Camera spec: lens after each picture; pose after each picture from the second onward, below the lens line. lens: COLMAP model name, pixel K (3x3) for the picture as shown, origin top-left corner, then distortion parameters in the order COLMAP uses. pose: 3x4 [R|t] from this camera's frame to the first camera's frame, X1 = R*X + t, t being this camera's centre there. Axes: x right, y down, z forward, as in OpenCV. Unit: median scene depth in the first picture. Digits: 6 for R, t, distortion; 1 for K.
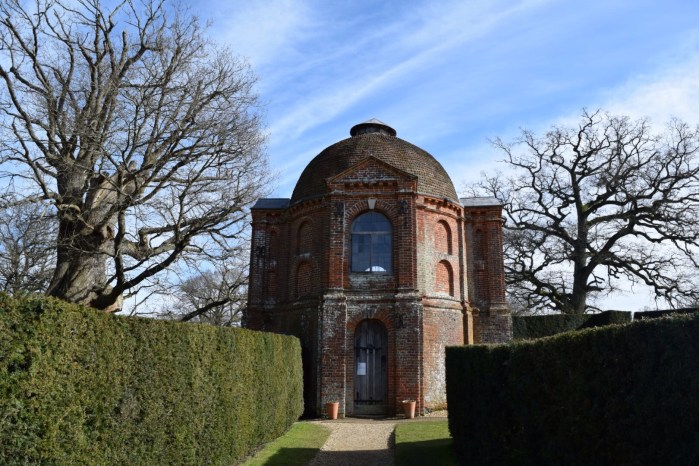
lens RADIAL K [[623.3, 0, 349.5], [0, 623.3, 233.0], [0, 0, 1]] dist [-0.155642, 0.133536]
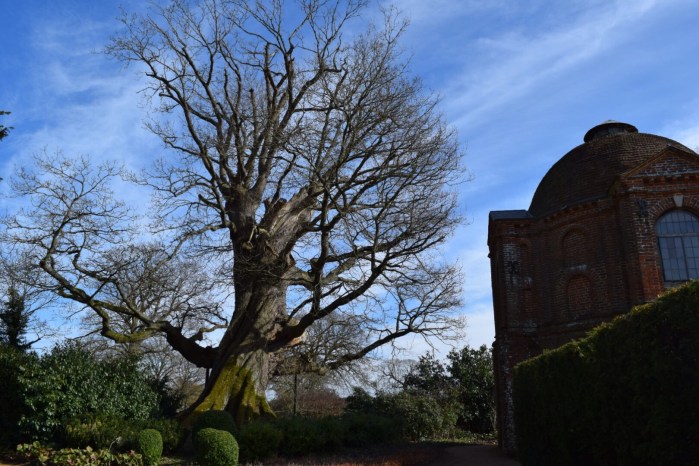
lens RADIAL K [[546.7, 0, 349.5], [0, 546.7, 233.0], [0, 0, 1]] dist [-0.083338, 0.009853]
pose [[0.995375, -0.031835, -0.090636, -0.239645], [0.024293, 0.996243, -0.083127, 0.031707], [0.092942, 0.080541, 0.992409, 0.169172]]
